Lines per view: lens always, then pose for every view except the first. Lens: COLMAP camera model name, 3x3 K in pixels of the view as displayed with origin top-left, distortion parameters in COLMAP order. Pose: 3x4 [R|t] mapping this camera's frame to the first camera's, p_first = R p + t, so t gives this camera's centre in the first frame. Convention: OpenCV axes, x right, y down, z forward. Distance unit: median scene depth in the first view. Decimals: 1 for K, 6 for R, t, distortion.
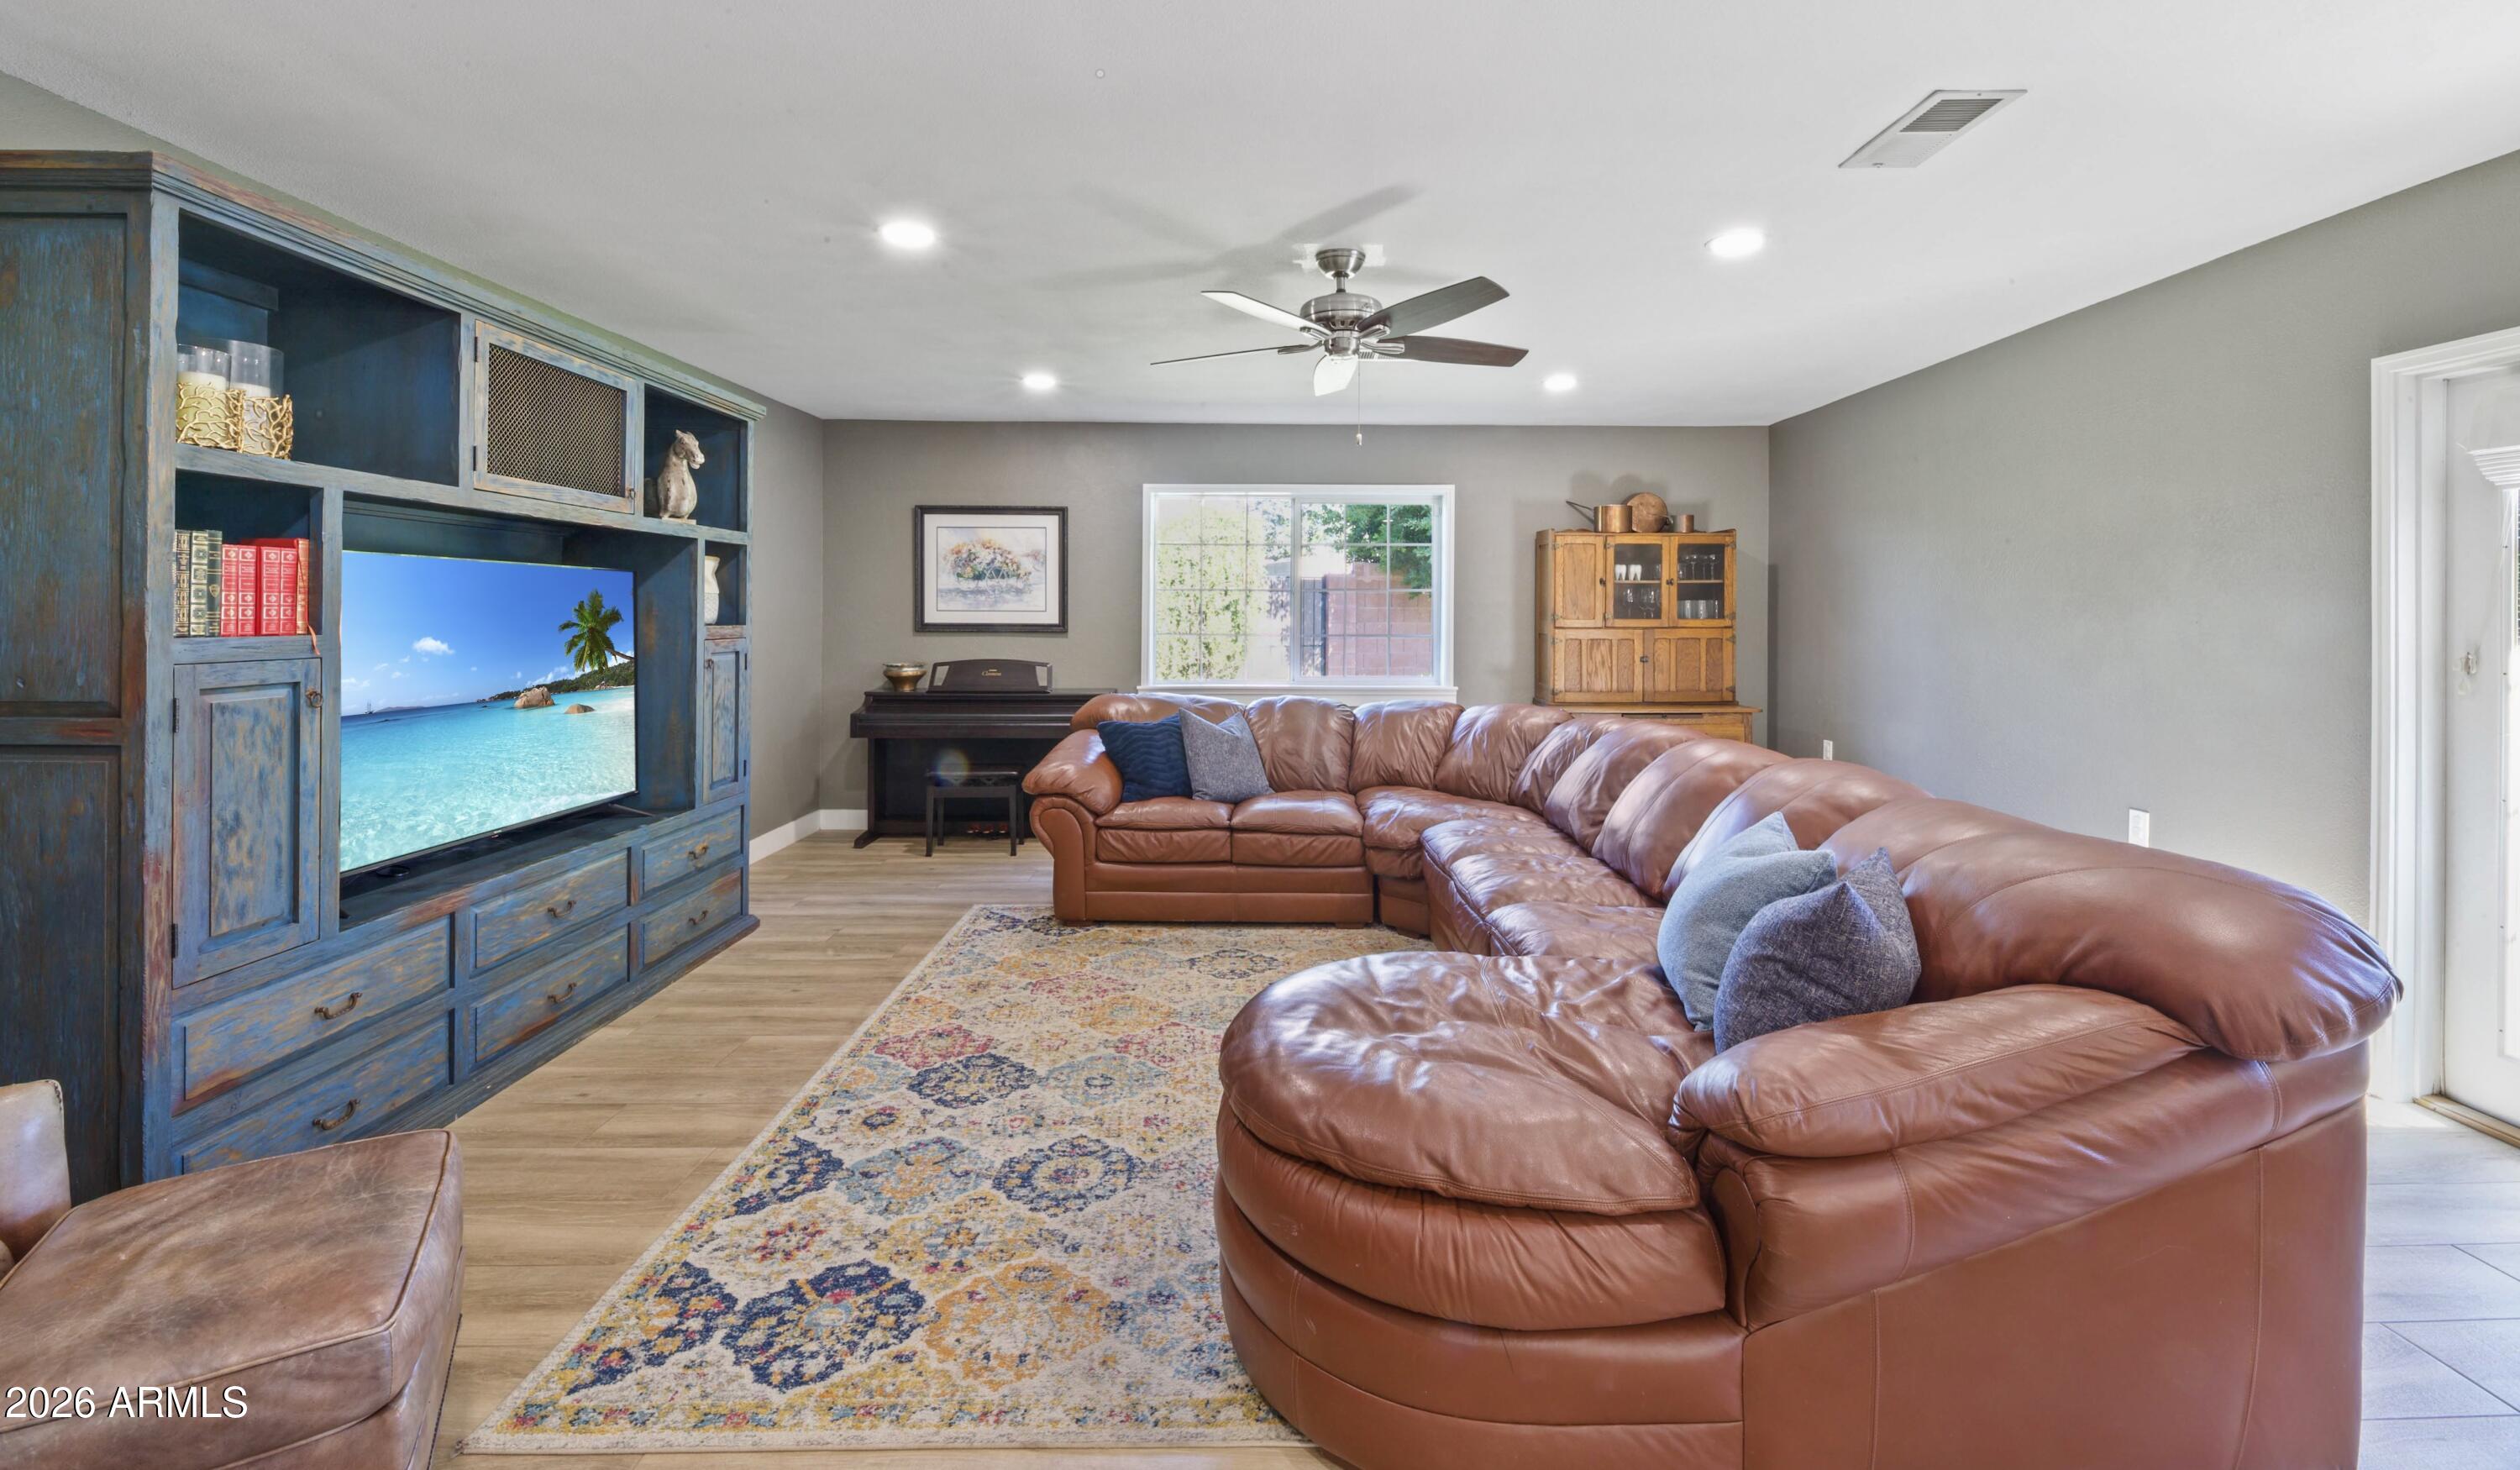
lens RADIAL K [[1048.9, 0, 1282.3], [0, 1048.9, 611.2], [0, 0, 1]] dist [-0.001980, -0.000867]
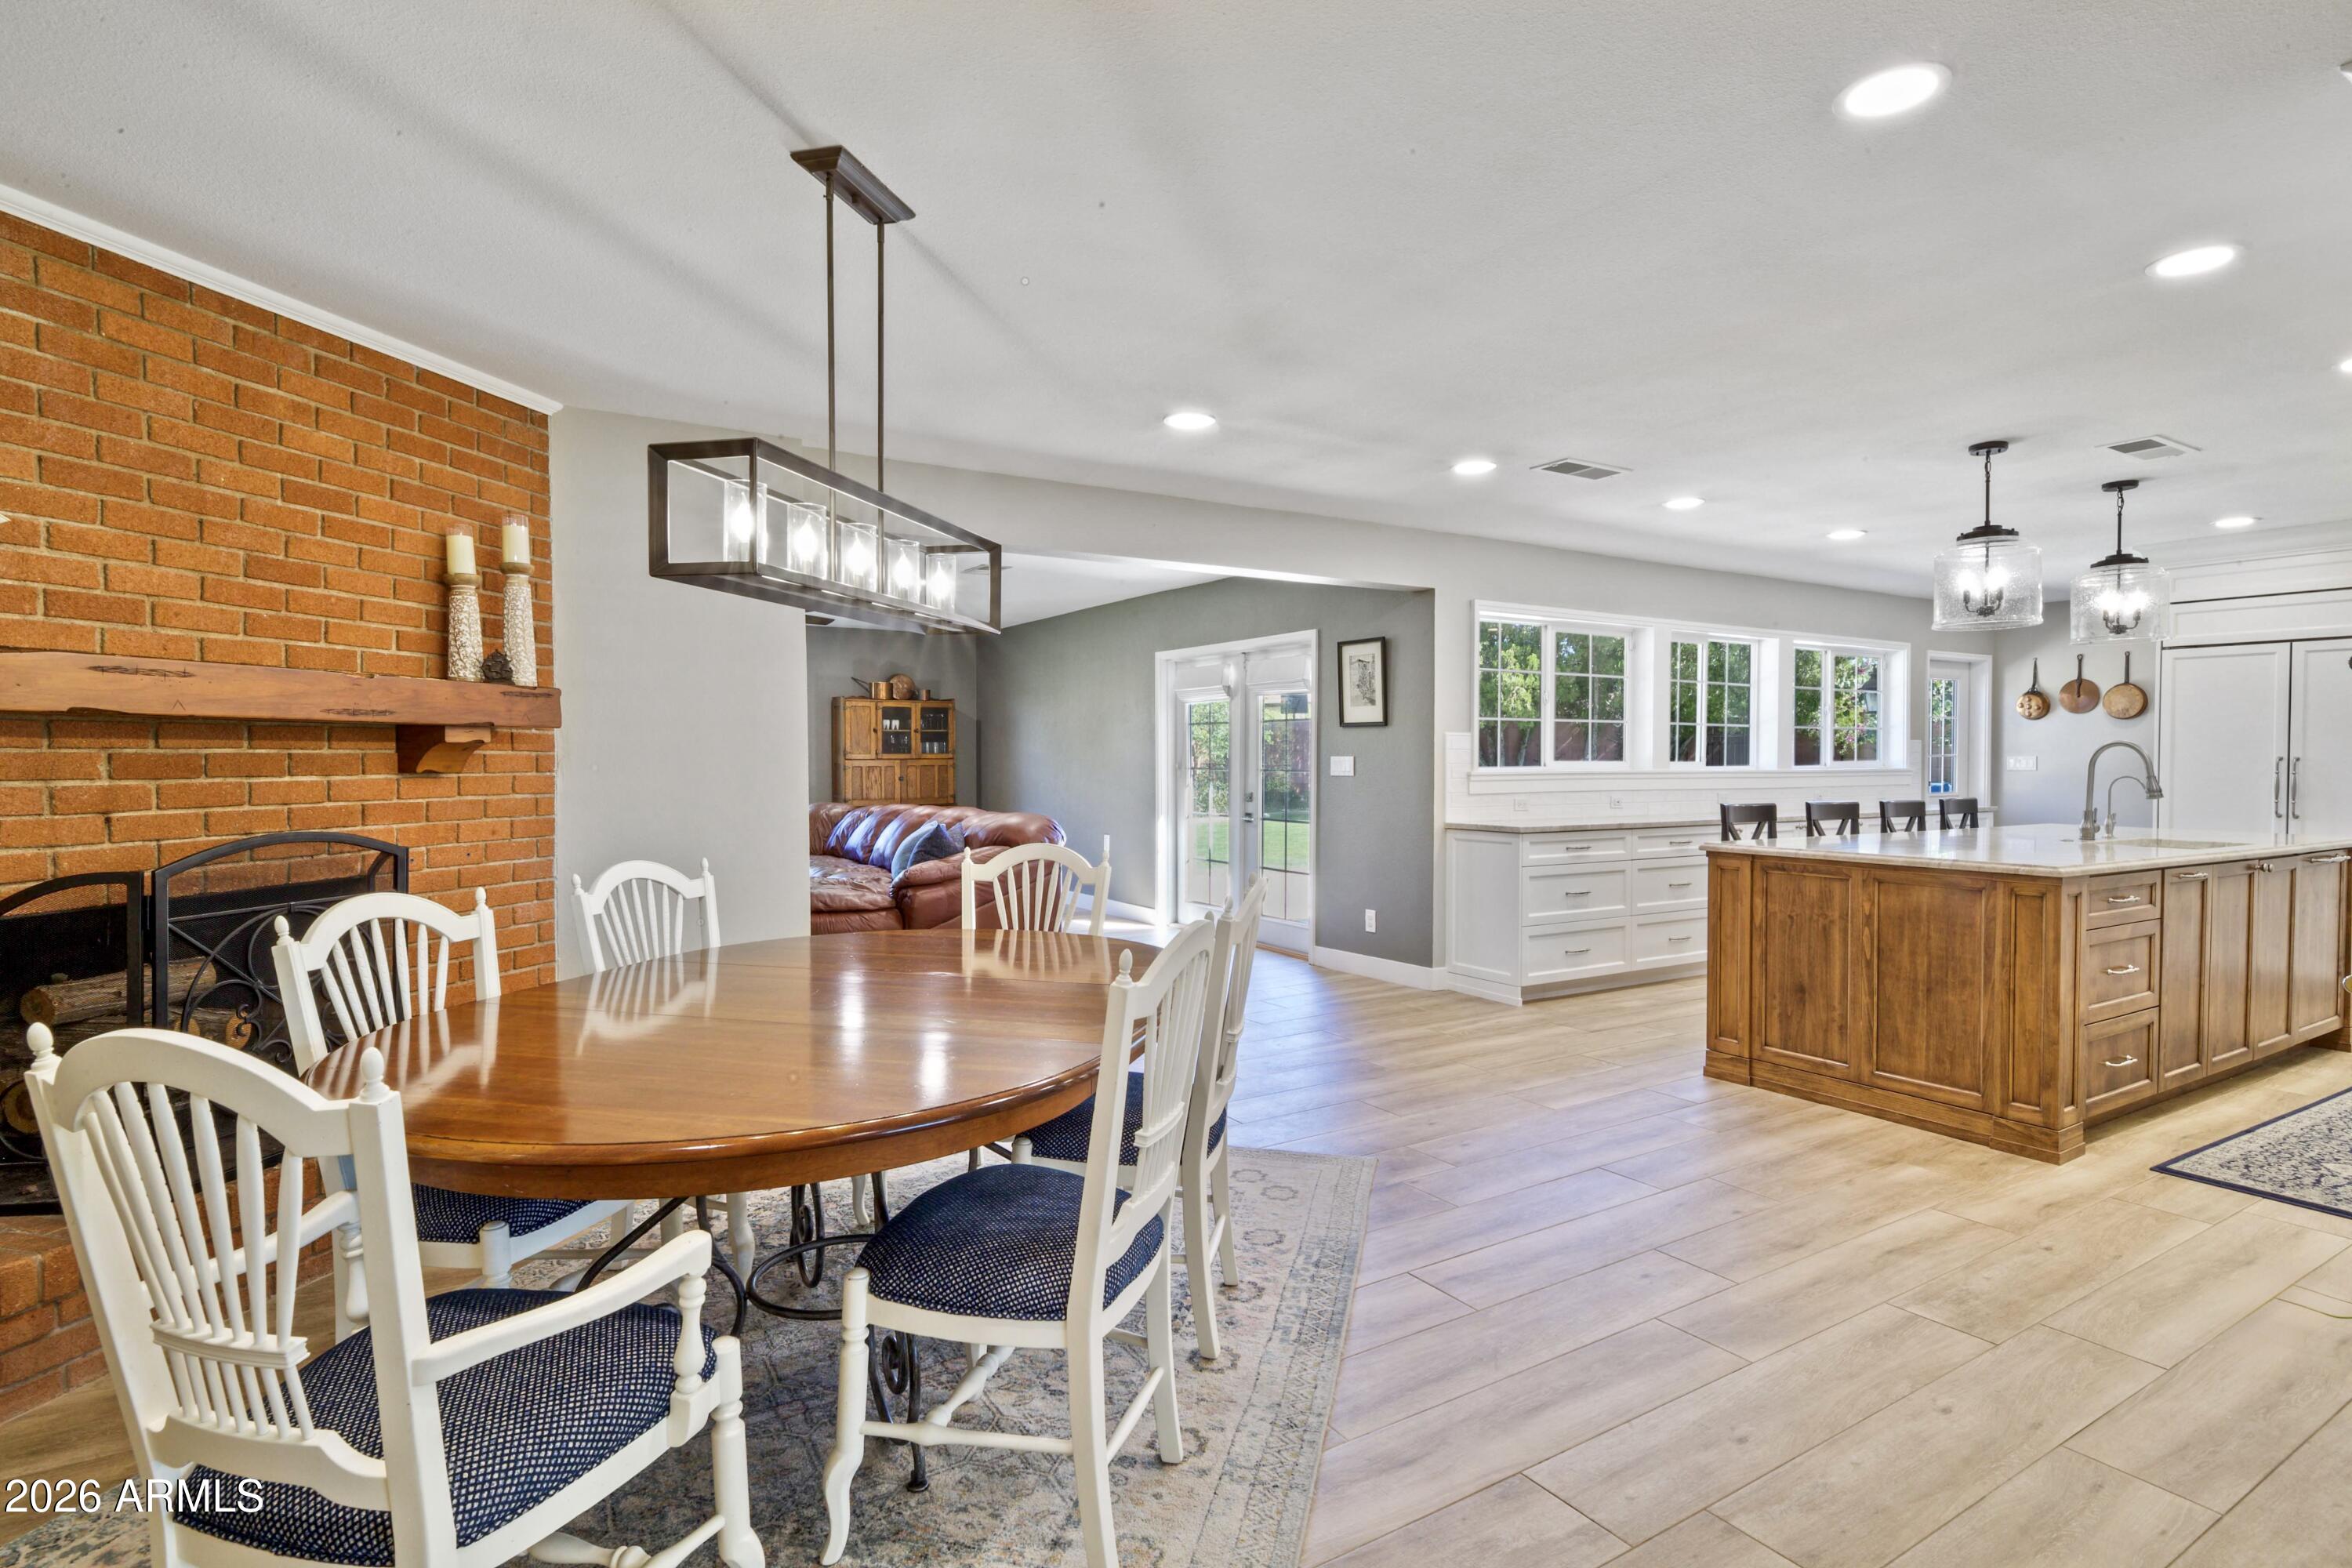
lens RADIAL K [[1170.9, 0, 1177.4], [0, 1170.9, 786.3], [0, 0, 1]] dist [0.002892, -0.000665]
pose [[0.857085, -0.016233, 0.514919, -0.330081], [0.001711, 0.999588, 0.028665, 0.010424], [-0.515172, -0.023687, 0.856759, -1.154275]]
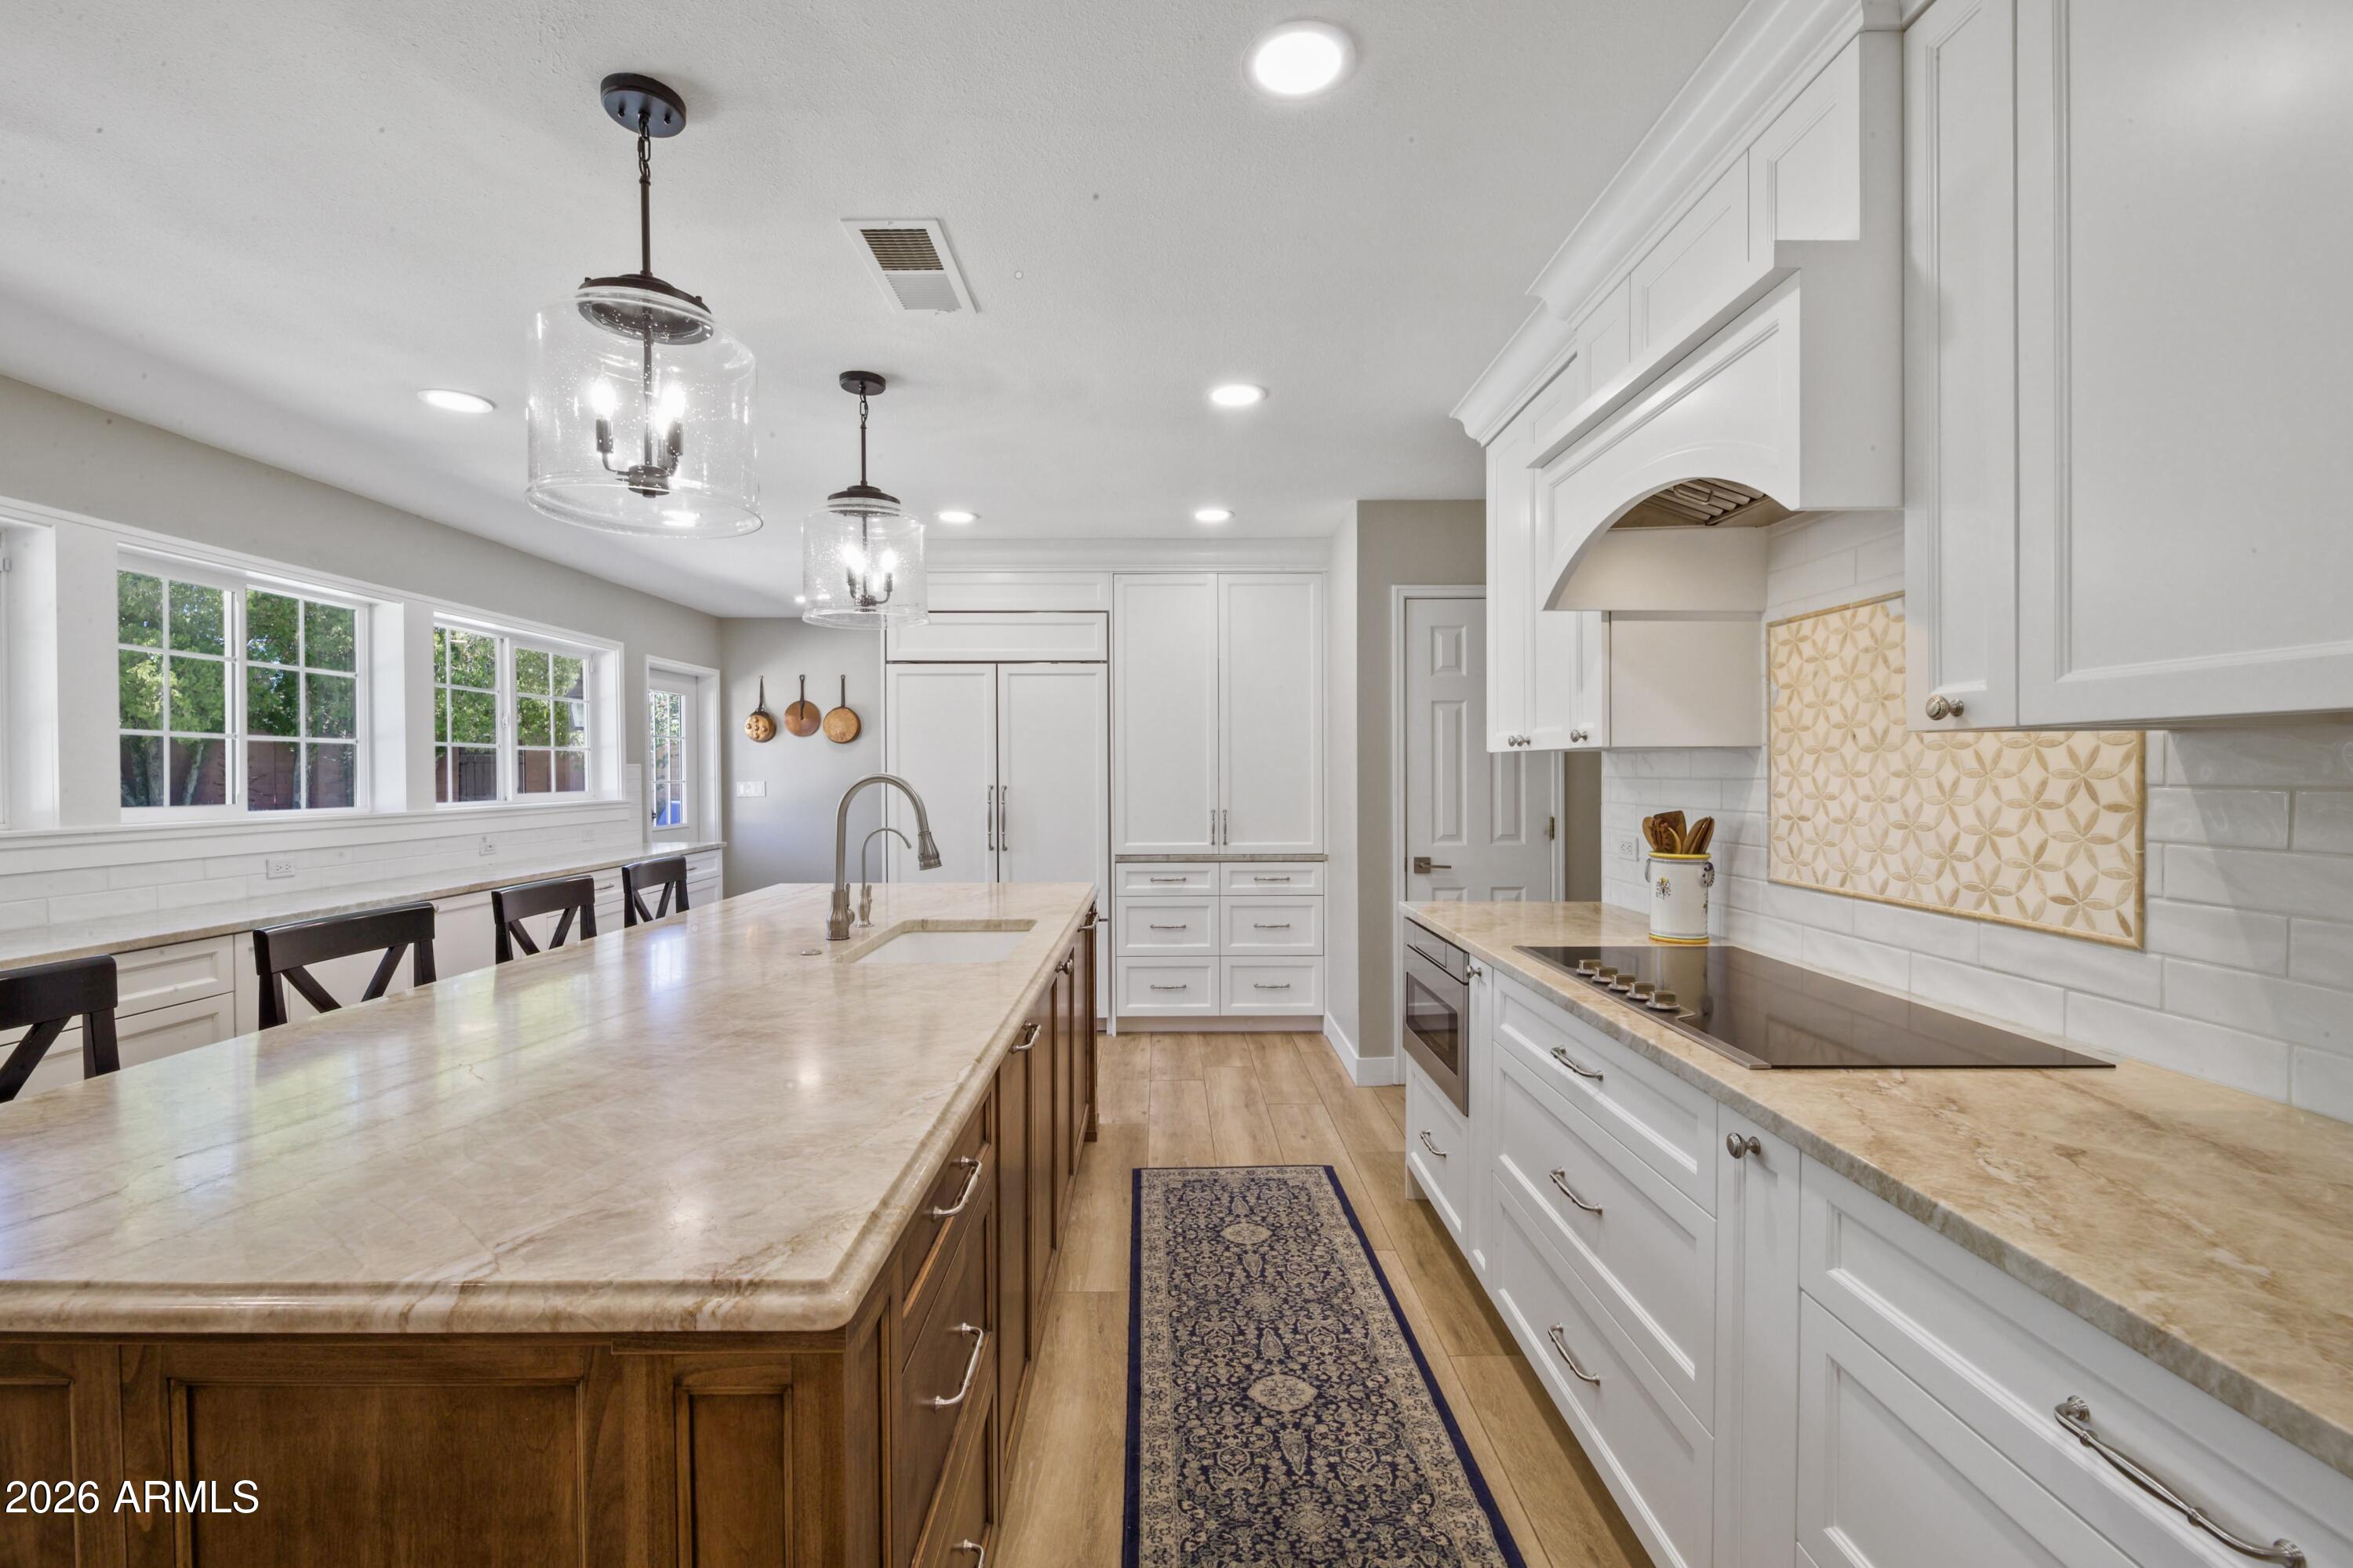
lens RADIAL K [[984.6, 0, 1173.1], [0, 984.6, 775.5], [0, 0, 1]] dist [-0.003506, -0.000905]
pose [[0.006201, -0.008732, 0.999943, 0.502551], [0.004477, 0.999952, 0.008704, -0.003352], [-0.999971, 0.004423, 0.006240, -0.808992]]
